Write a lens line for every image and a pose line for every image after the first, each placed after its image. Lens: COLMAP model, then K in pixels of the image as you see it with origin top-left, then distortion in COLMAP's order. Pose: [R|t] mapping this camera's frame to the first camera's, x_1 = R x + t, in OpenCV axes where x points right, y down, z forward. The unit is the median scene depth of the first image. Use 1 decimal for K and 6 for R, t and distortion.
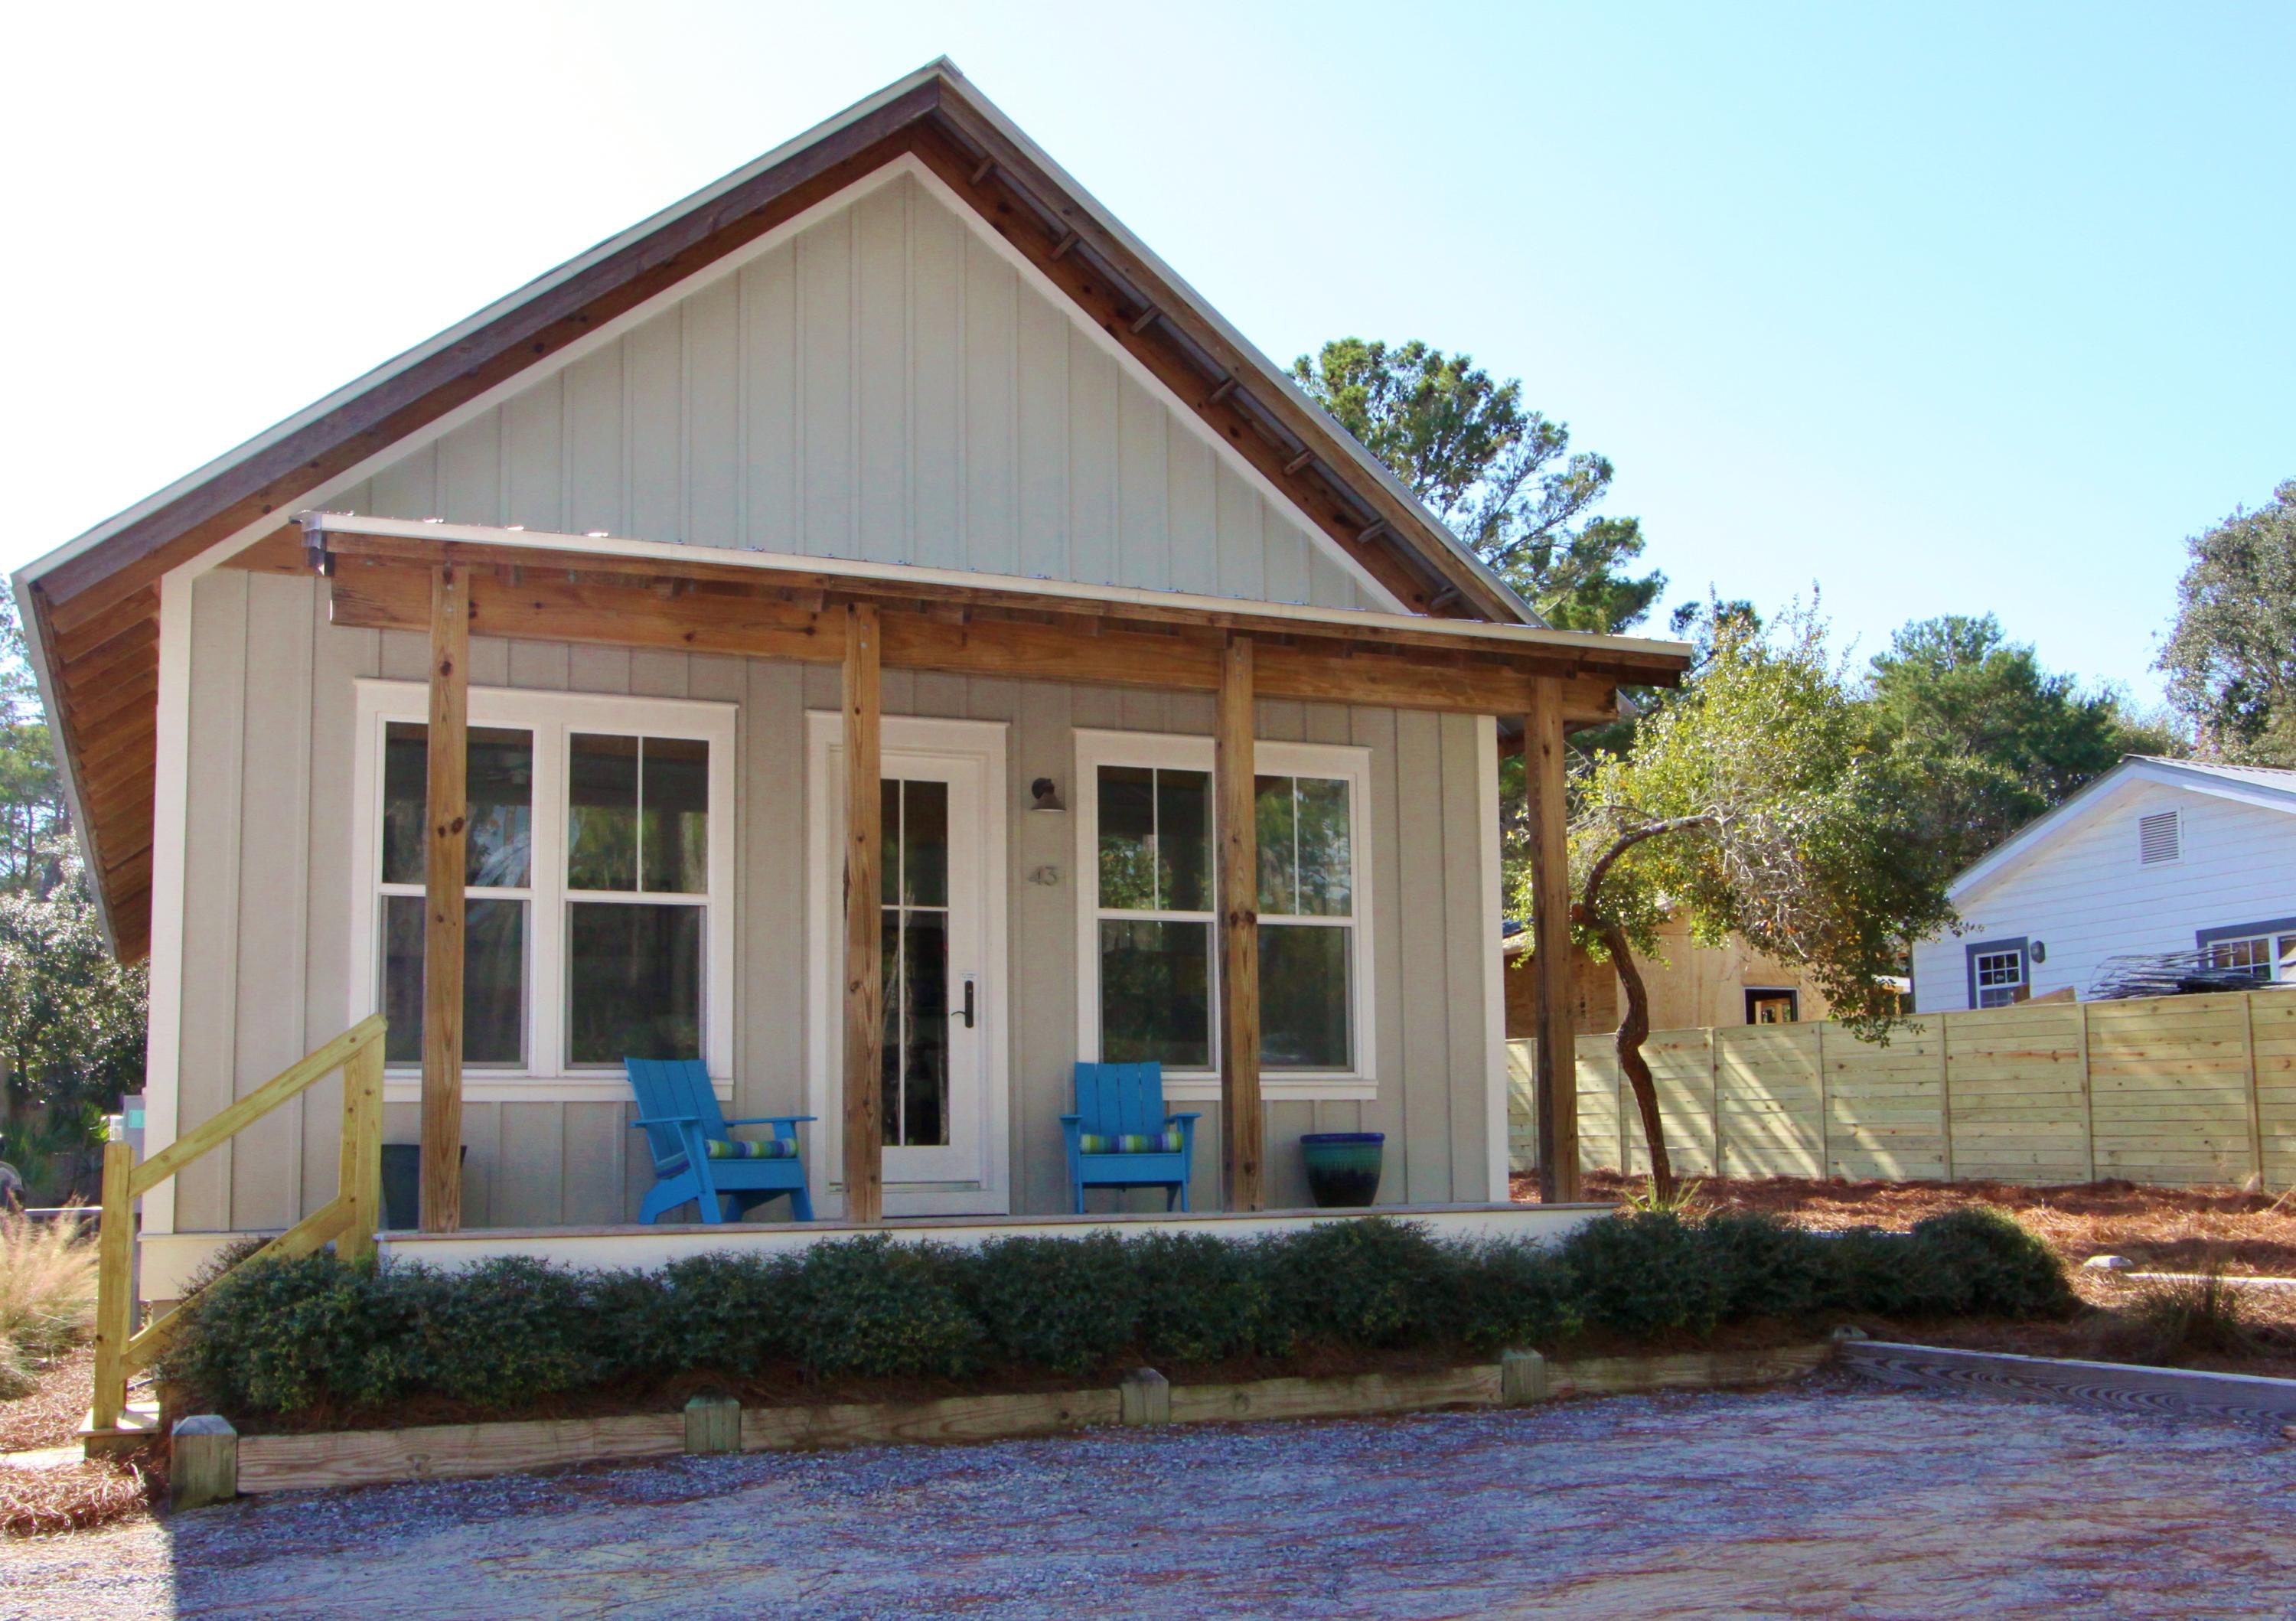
lens RADIAL K [[2740.9, 0, 1148.0], [0, 2740.9, 810.5], [0, 0, 1]] dist [-0.006129, -0.000614]
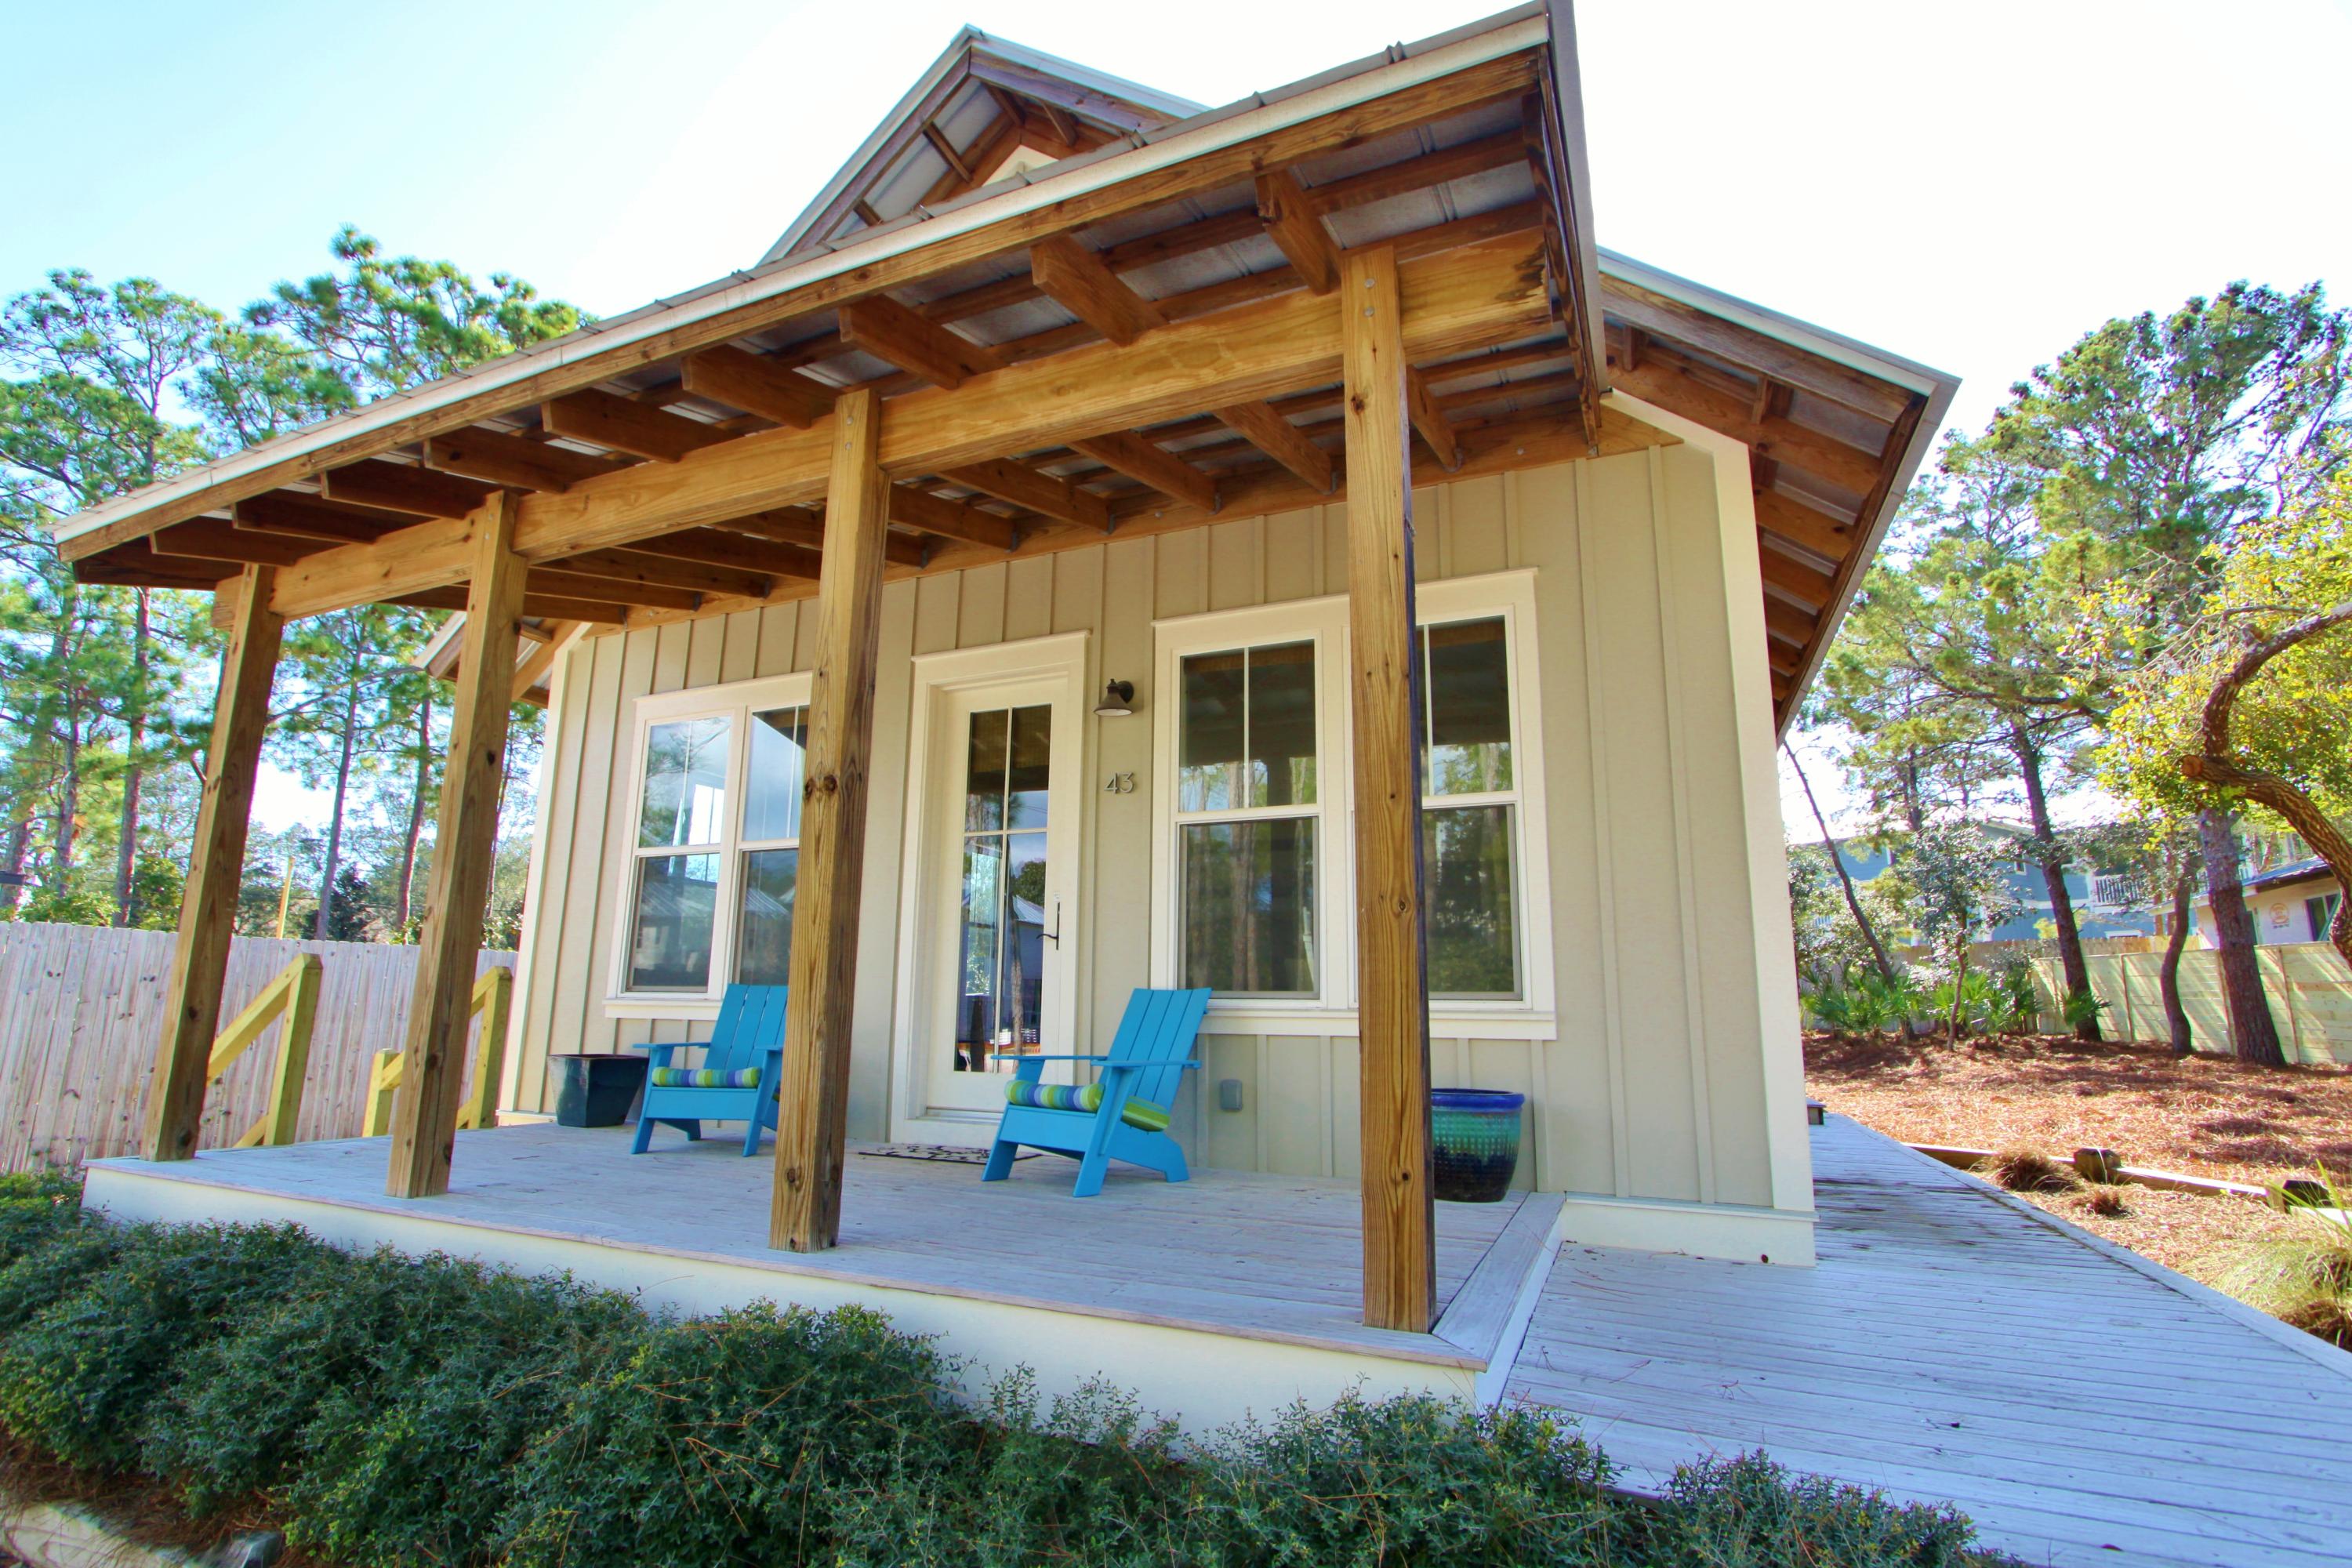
lens RADIAL K [[1055.3, 0, 1174.9], [0, 1055.3, 794.5], [0, 0, 1]] dist [-0.000892, 0.000076]
pose [[0.647782, -0.116376, -0.752885, 0.246412], [0.078009, 0.993201, -0.086404, 0.061170], [0.757822, -0.002761, 0.652456, 0.786777]]
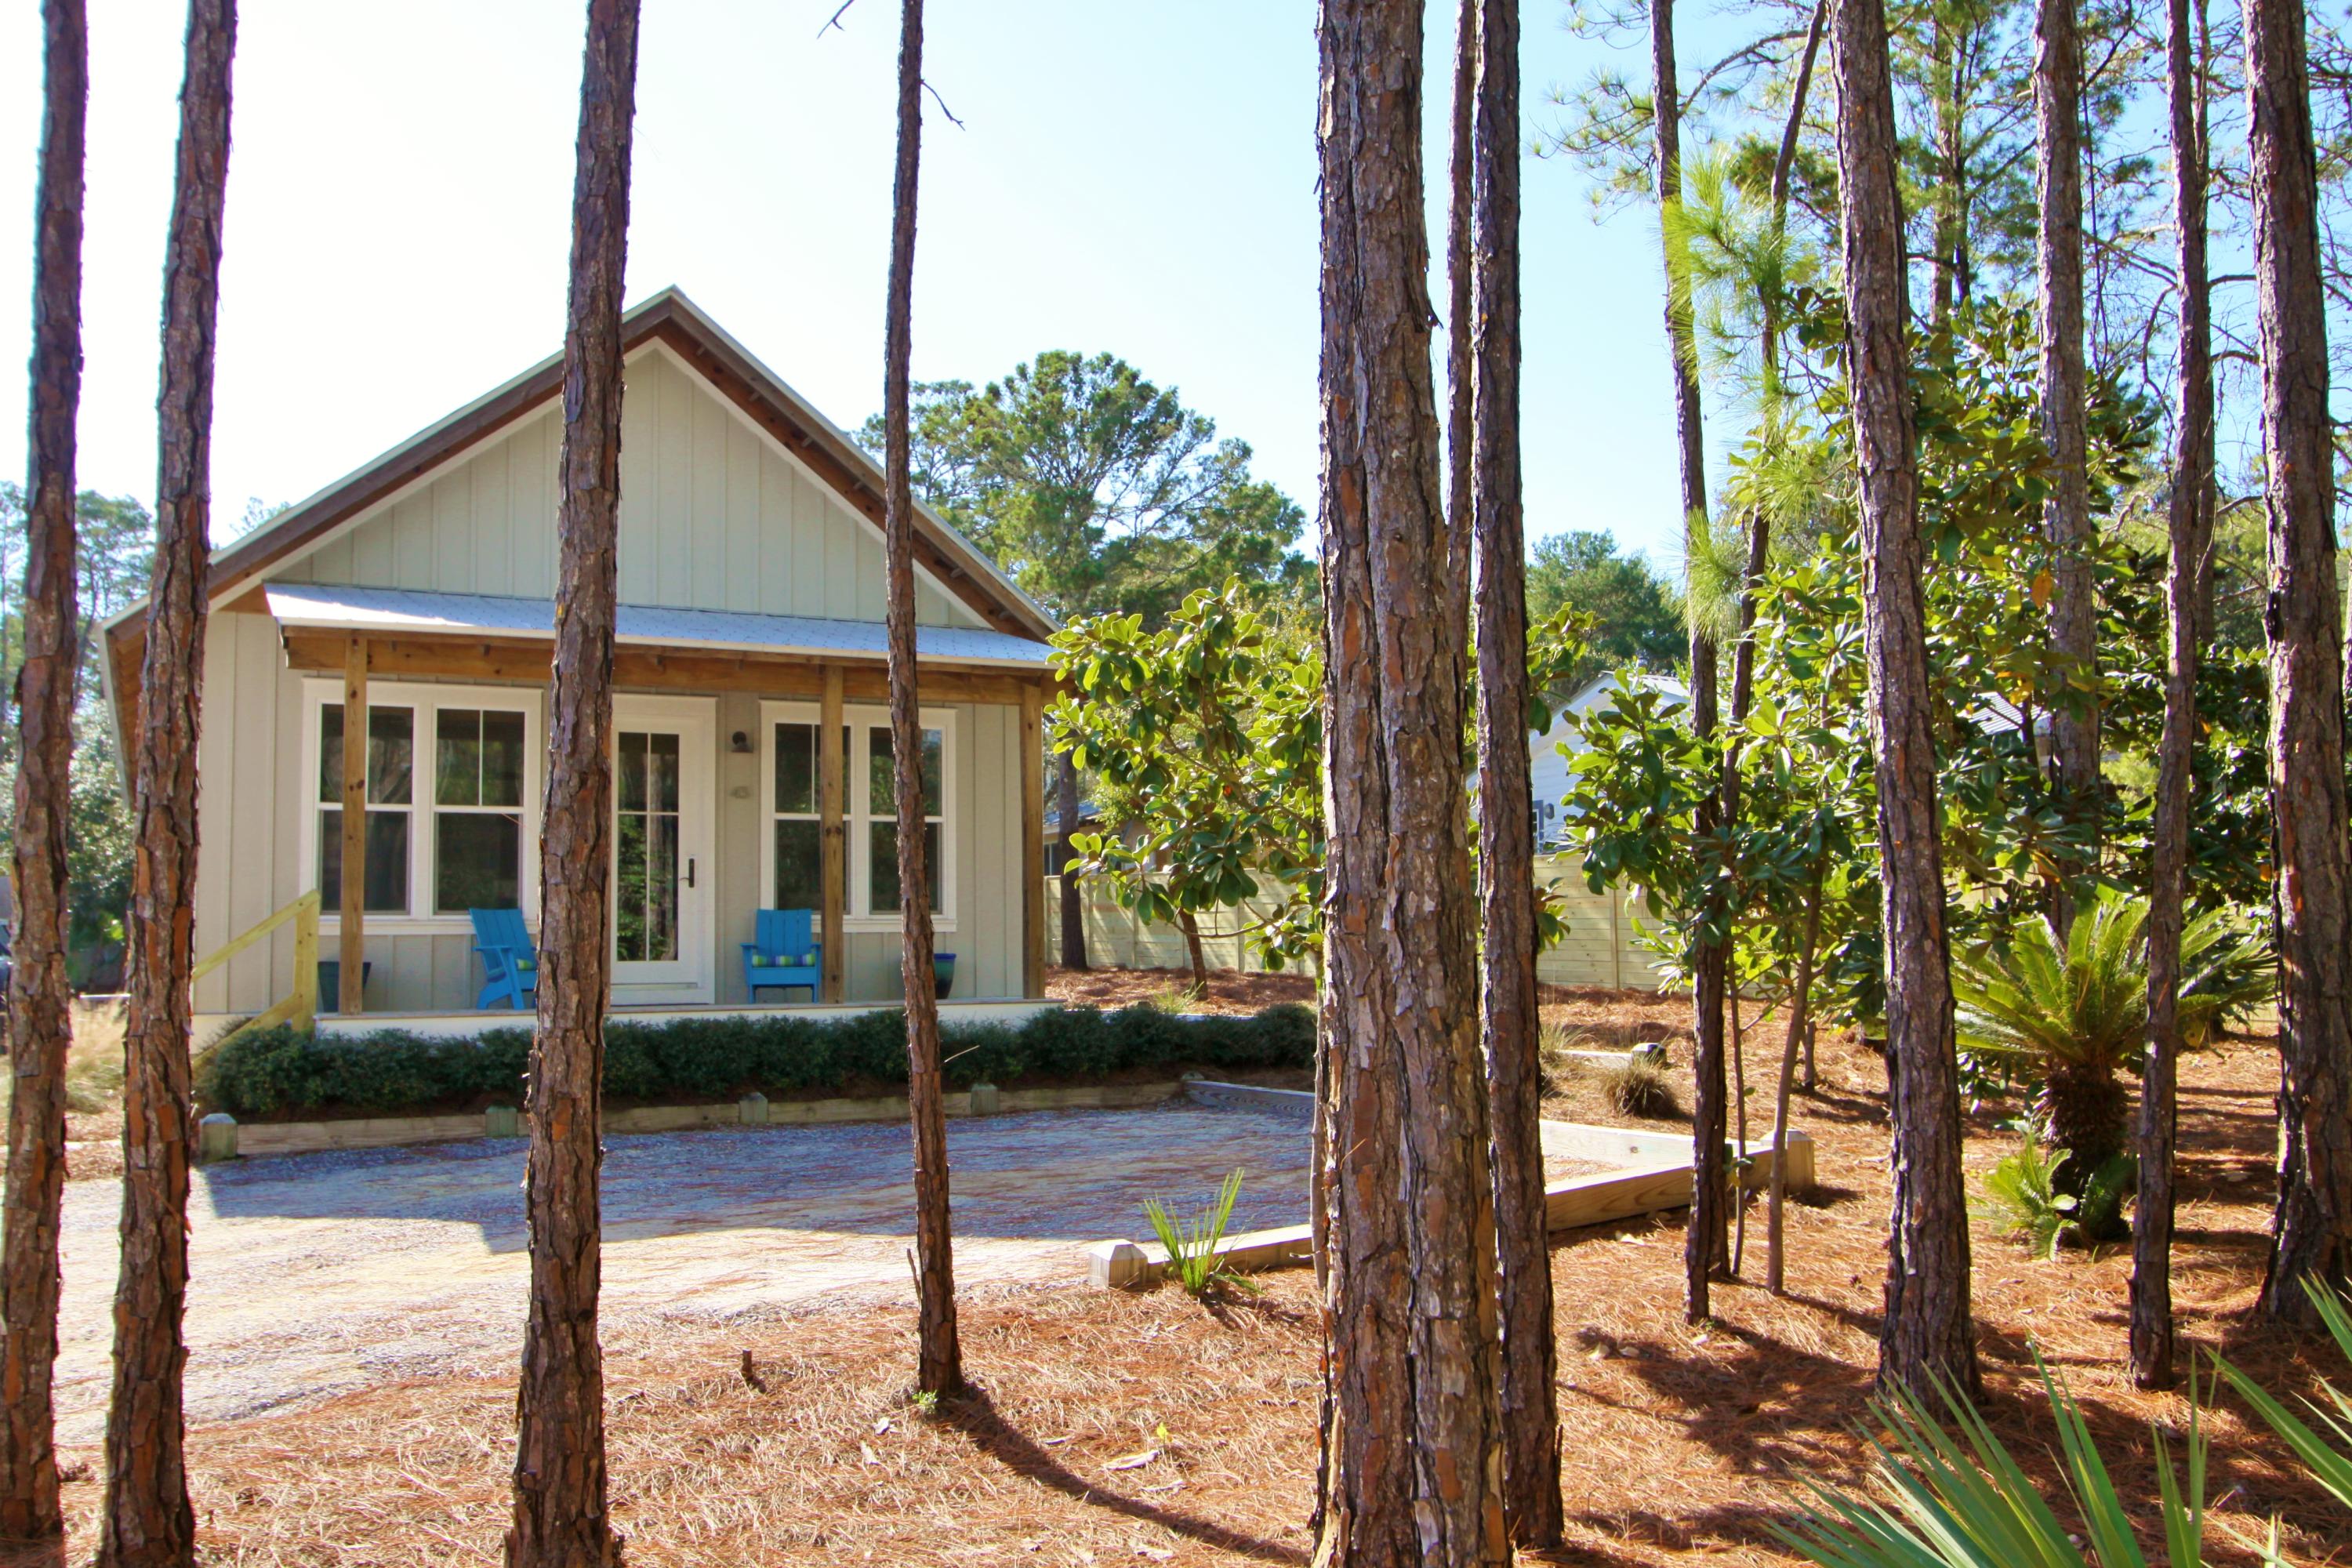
lens RADIAL K [[2593.0, 0, 1174.9], [0, 2593.0, 717.7], [0, 0, 1]] dist [0.008765, -0.005143]
pose [[0.999240, 0.008580, 0.038020, 0.160057], [-0.010171, 0.999072, 0.041847, -0.087194], [-0.037625, -0.042202, 0.998400, -0.527210]]
